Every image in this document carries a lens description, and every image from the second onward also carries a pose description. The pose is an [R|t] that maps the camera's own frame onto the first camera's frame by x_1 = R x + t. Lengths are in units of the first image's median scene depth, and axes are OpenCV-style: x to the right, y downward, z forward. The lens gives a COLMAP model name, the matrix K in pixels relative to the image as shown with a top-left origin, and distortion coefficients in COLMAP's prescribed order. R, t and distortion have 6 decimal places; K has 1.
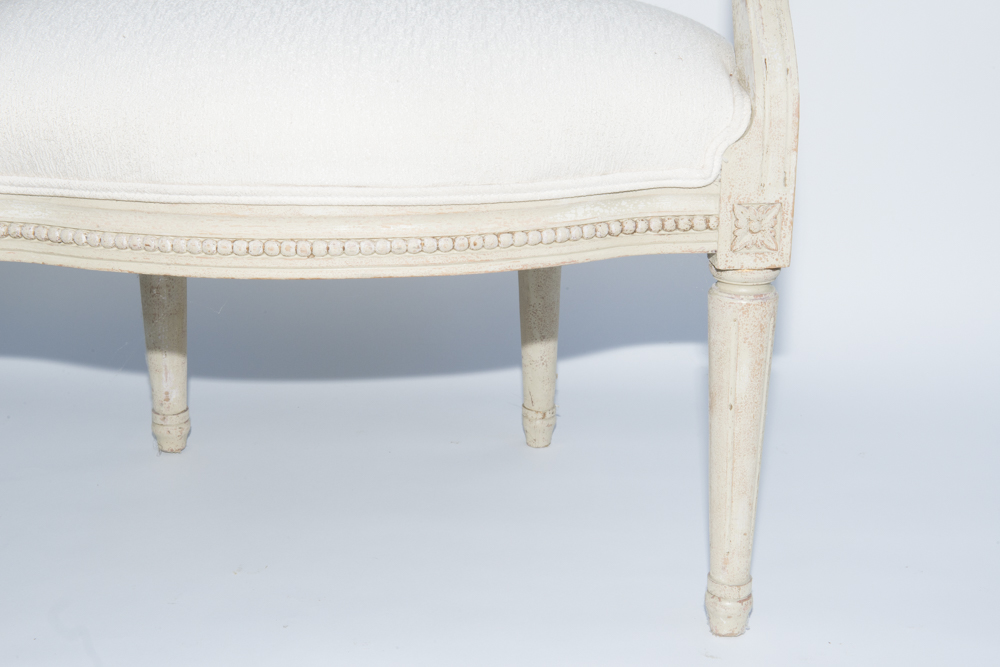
lens RADIAL K [[1717.3, 0, 500.0], [0, 1717.3, 333.5], [0, 0, 1]] dist [0.201495, 0.102065]
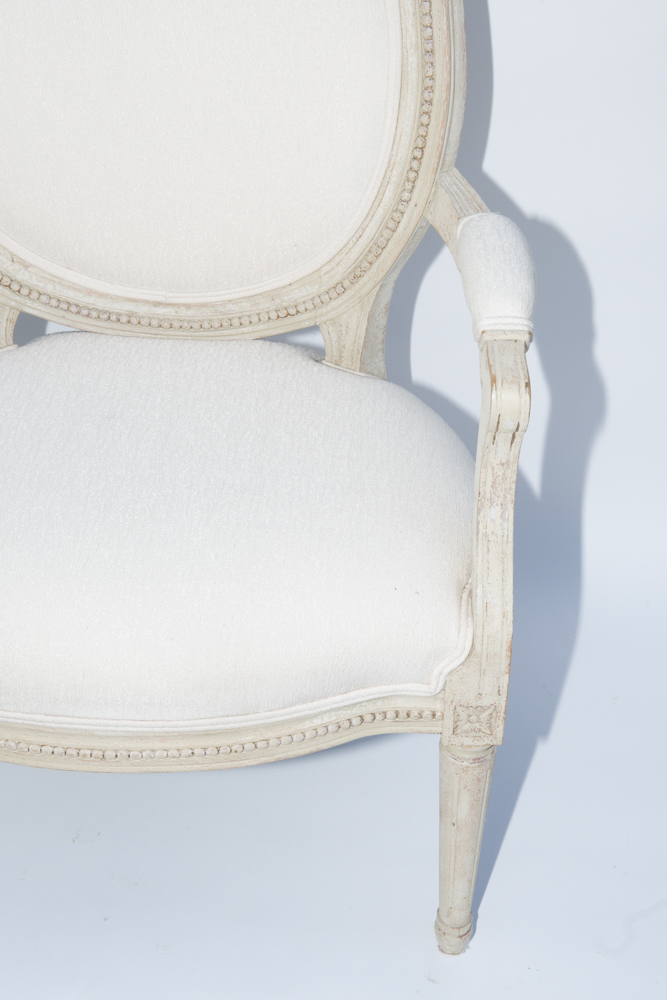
lens RADIAL K [[1717.3, 0, 333.5], [0, 1717.3, 500.0], [0, 0, 1]] dist [0.201495, 0.102065]
pose [[0.995950, 0.056814, -0.069682, 0.126065], [-0.027779, 0.931571, 0.362497, -0.644452], [0.085508, -0.359093, 0.929376, -0.077893]]
